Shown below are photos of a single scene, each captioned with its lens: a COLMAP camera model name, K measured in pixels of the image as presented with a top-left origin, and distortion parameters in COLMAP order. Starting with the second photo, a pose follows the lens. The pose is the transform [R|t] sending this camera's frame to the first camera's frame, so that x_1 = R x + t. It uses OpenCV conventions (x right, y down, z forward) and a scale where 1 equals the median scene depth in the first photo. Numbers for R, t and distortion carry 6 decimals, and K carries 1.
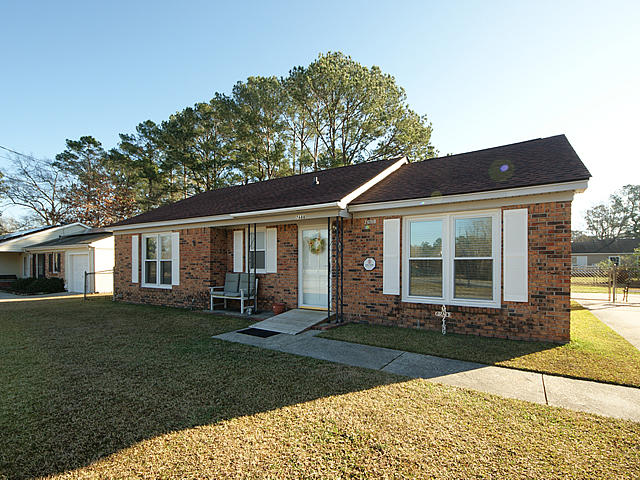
lens RADIAL K [[318.3, 0, 318.4], [0, 318.3, 261.0], [0, 0, 1]] dist [0.012289, -0.000472]
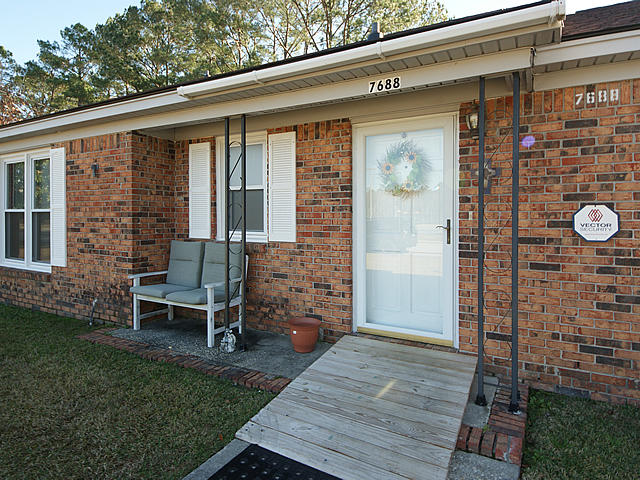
lens RADIAL K [[379.9, 0, 319.1], [0, 379.9, 218.6], [0, 0, 1]] dist [0.027657, -0.032411]
pose [[0.998428, 0.000980, 0.056043, -0.124519], [-0.001932, 0.999855, 0.016931, -0.001031], [-0.056018, -0.017013, 0.998285, 0.496594]]
